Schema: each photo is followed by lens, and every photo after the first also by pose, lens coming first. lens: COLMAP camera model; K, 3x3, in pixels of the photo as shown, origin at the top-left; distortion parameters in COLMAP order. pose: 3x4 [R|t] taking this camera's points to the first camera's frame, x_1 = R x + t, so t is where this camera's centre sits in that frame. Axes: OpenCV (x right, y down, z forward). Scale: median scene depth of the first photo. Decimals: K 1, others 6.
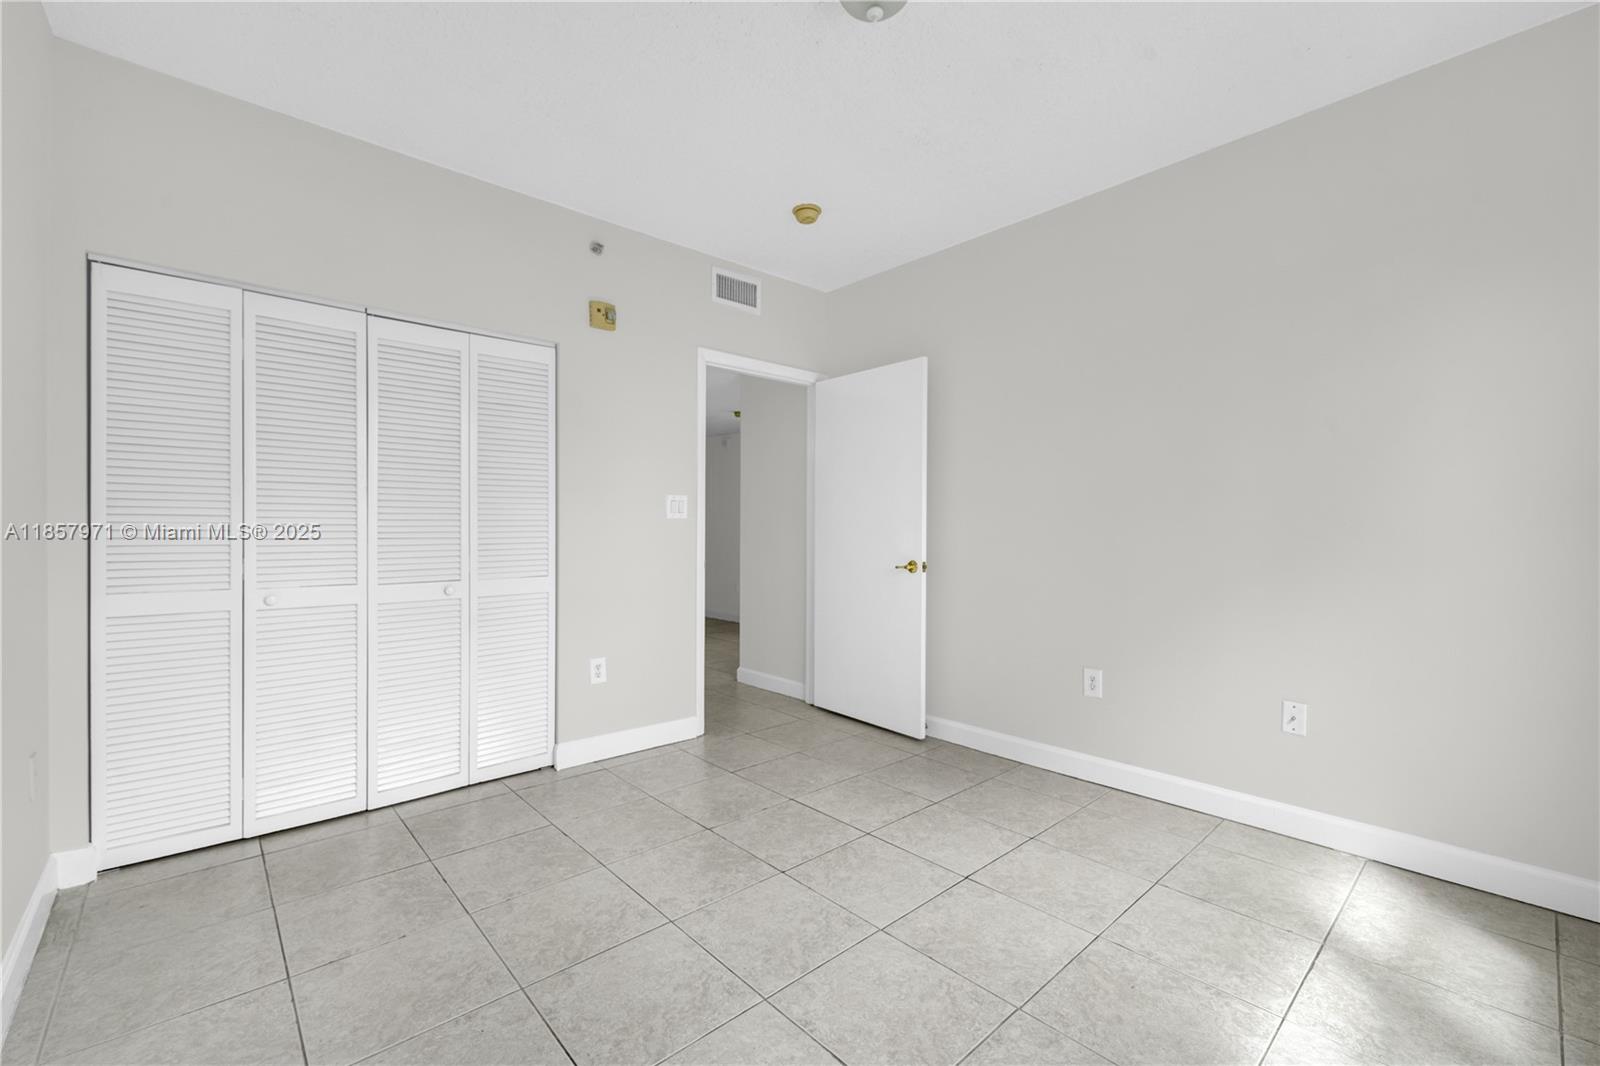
lens RADIAL K [[667.8, 0, 773.6], [0, 667.8, 529.9], [0, 0, 1]] dist [0.006367, 0.001052]
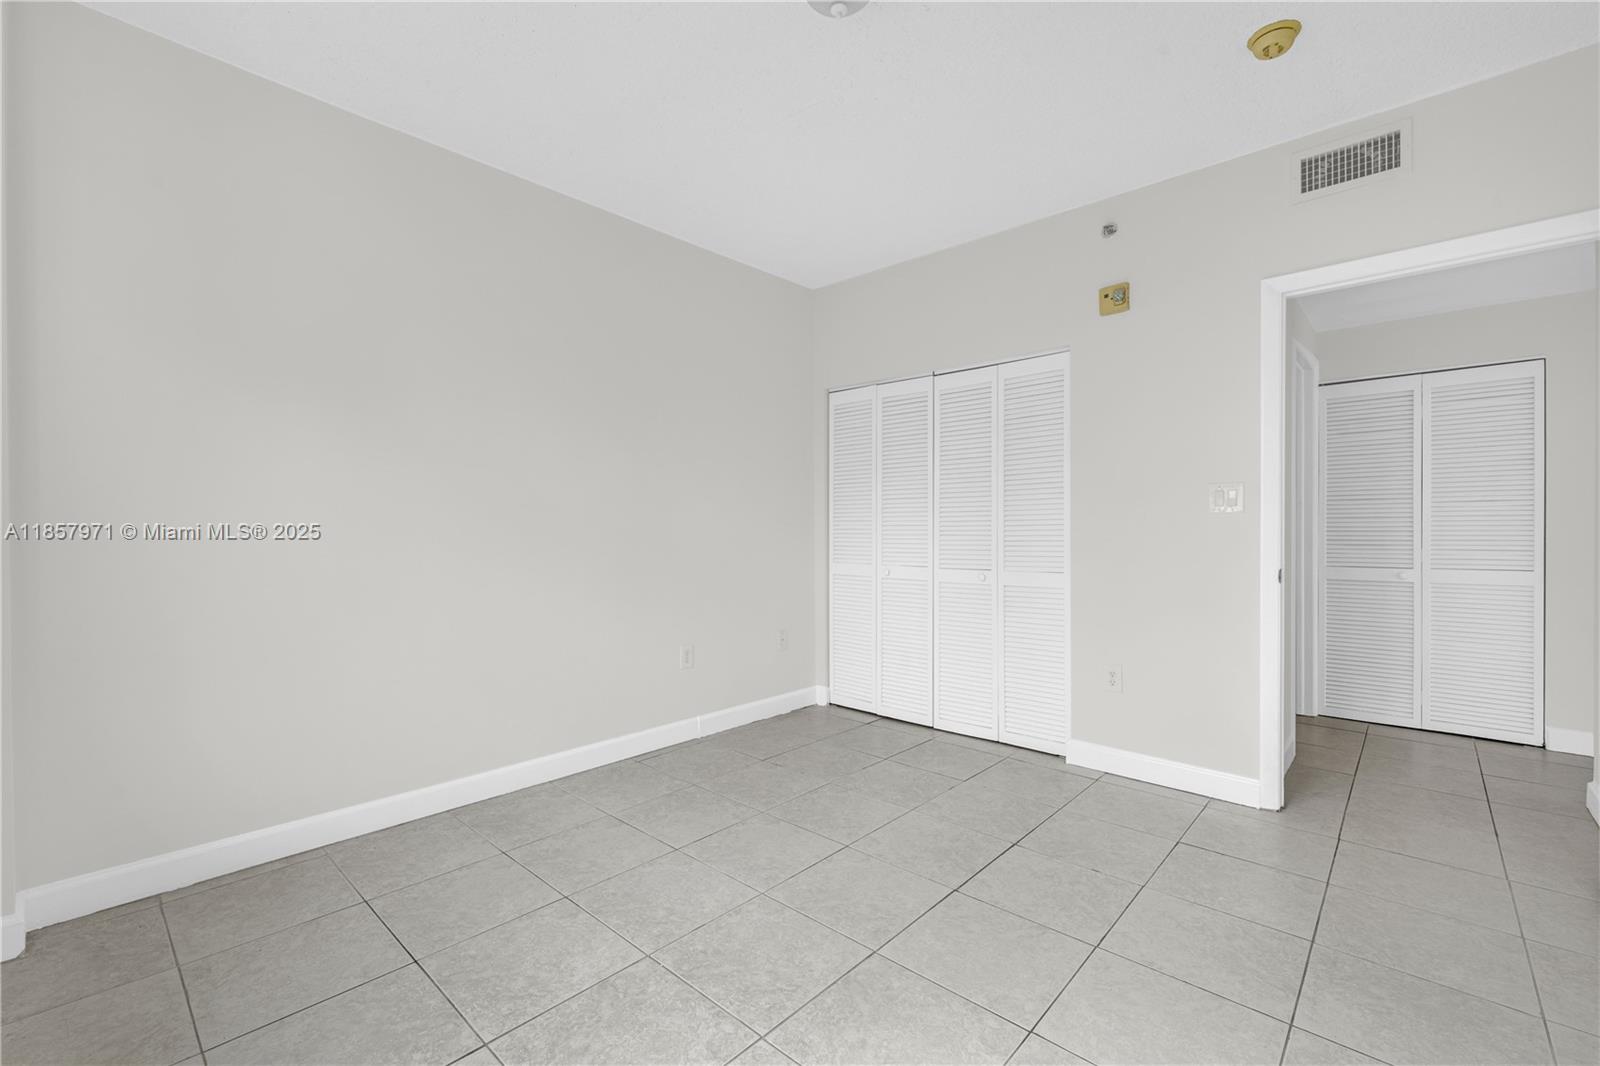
lens RADIAL K [[667.8, 0, 798.6], [0, 667.8, 533.8], [0, 0, 1]] dist [0.006367, 0.001052]
pose [[0.126585, 0.003078, -0.991951, 0.701821], [-0.000862, 0.999995, 0.002993, 0.005819], [0.991955, 0.000476, 0.126587, 0.505051]]
